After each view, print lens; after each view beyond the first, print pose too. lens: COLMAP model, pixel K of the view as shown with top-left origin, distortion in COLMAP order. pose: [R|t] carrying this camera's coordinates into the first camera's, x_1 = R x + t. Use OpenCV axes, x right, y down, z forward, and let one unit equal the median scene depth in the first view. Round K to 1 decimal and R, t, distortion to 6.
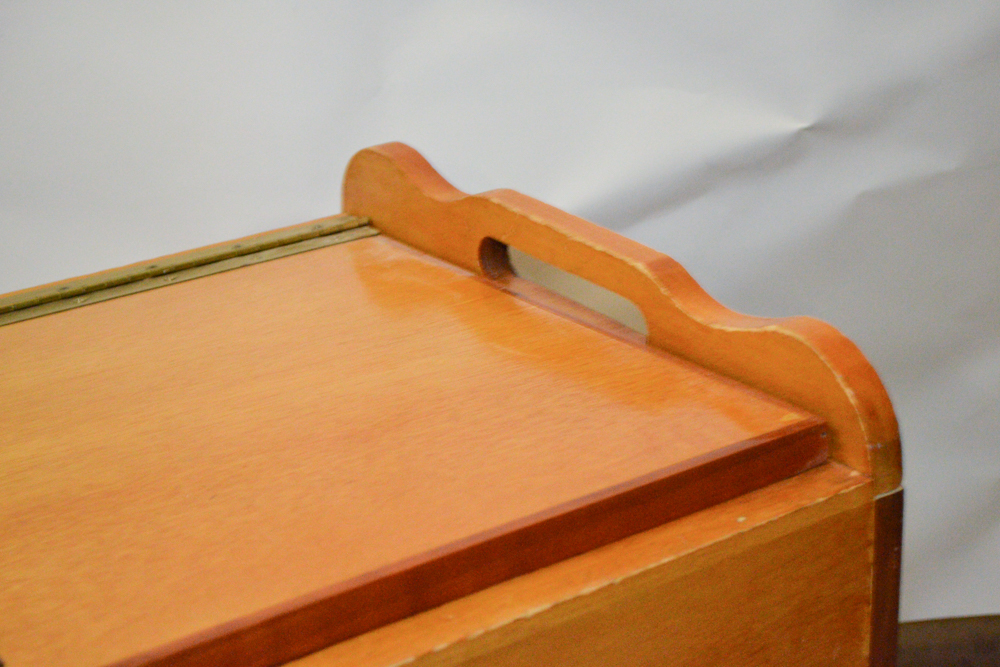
lens RADIAL K [[1930.1, 0, 503.7], [0, 1930.1, 334.5], [0, 0, 1]] dist [0.031898, 0.000000]
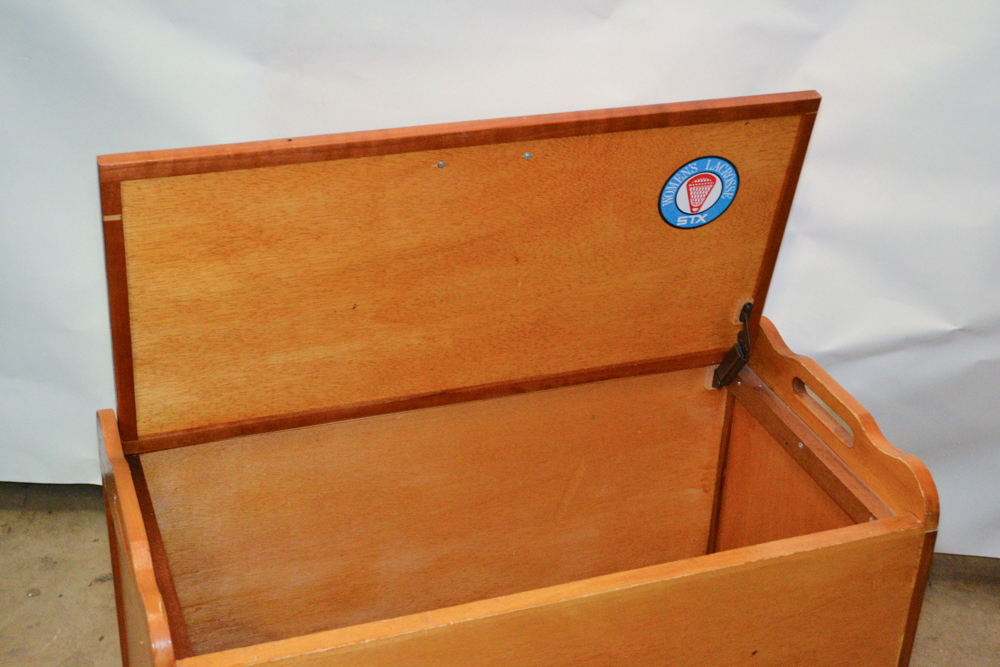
lens RADIAL K [[1486.4, 0, 498.7], [0, 1486.4, 334.1], [0, 0, 1]] dist [-0.030982, 0.000000]
pose [[0.966691, 0.176874, -0.185000, -0.043052], [-0.158169, 0.981095, 0.111514, -0.306789], [0.201226, -0.078538, 0.976391, -1.046161]]
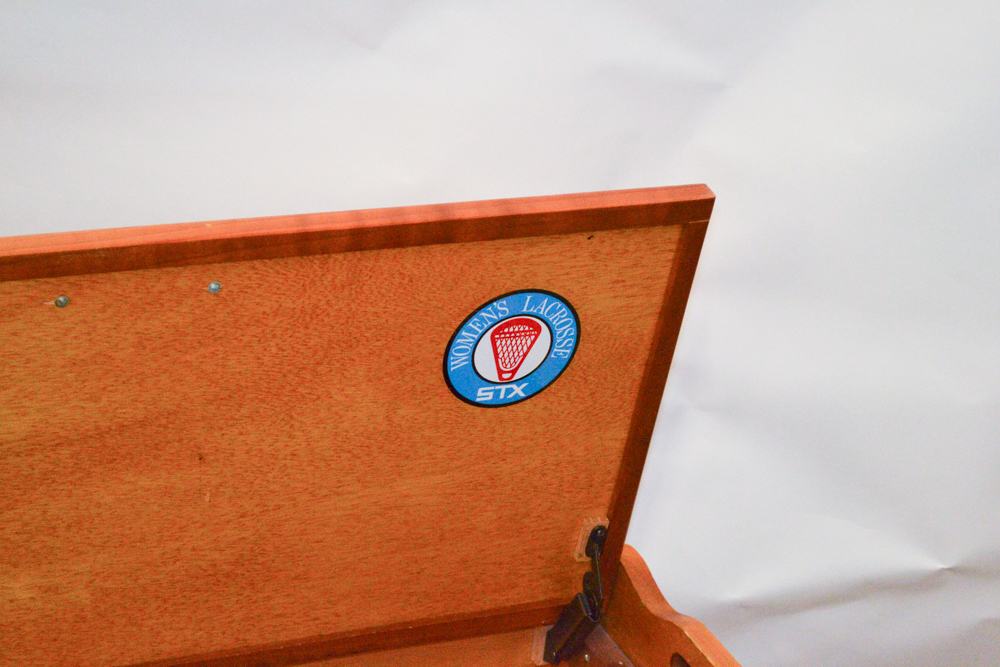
lens RADIAL K [[2305.7, 0, 499.3], [0, 2305.7, 330.8], [0, 0, 1]] dist [0.065593, 0.000000]
pose [[0.976584, 0.183887, -0.111668, 0.011427], [-0.181260, 0.982870, 0.033325, -0.392136], [0.115883, -0.012304, 0.993187, -0.859965]]
